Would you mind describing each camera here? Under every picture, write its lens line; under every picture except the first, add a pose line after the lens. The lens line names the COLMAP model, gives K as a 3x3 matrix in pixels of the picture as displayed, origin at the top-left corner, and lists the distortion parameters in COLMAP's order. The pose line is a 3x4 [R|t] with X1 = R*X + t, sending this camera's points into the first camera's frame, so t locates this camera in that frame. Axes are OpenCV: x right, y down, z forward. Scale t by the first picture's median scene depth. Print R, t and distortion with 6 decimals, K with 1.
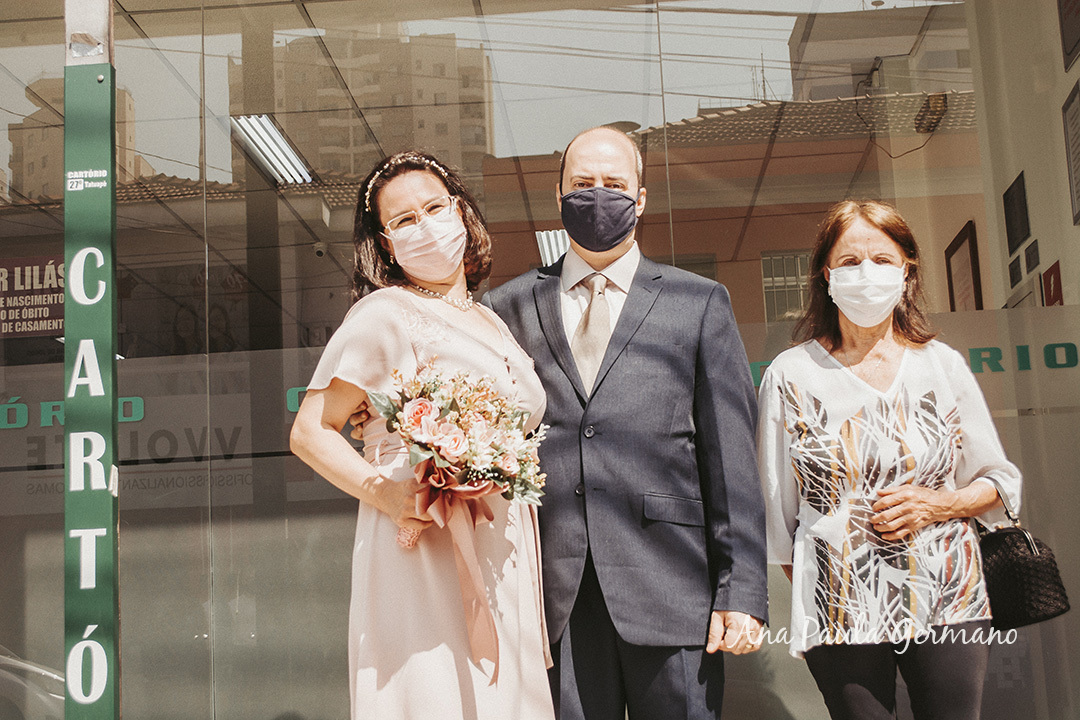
lens RADIAL K [[1426.2, 0, 540.0], [0, 1426.2, 360.0], [0, 0, 1]] dist [-0.009526, -0.007310]
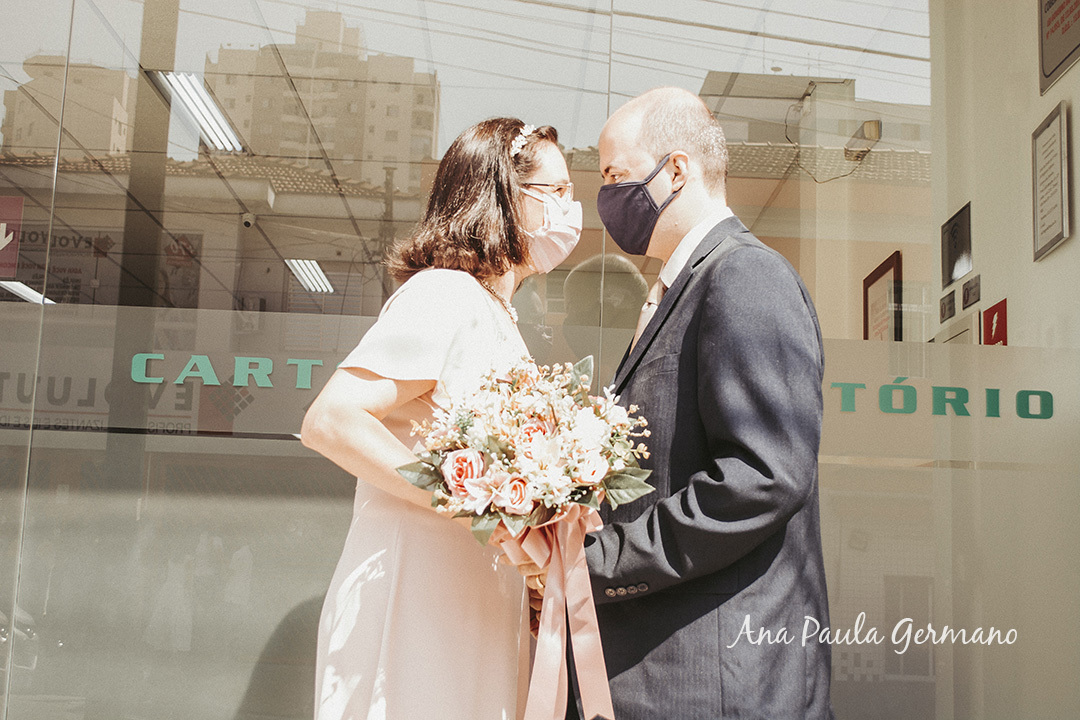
lens RADIAL K [[938.4, 0, 540.0], [0, 938.4, 360.0], [0, 0, 1]] dist [-0.001836, -0.001706]
pose [[0.992279, 0.097675, 0.076438, 0.014908], [-0.098570, 0.995098, 0.008022, -0.003732], [-0.075280, -0.015495, 0.997042, 0.344617]]
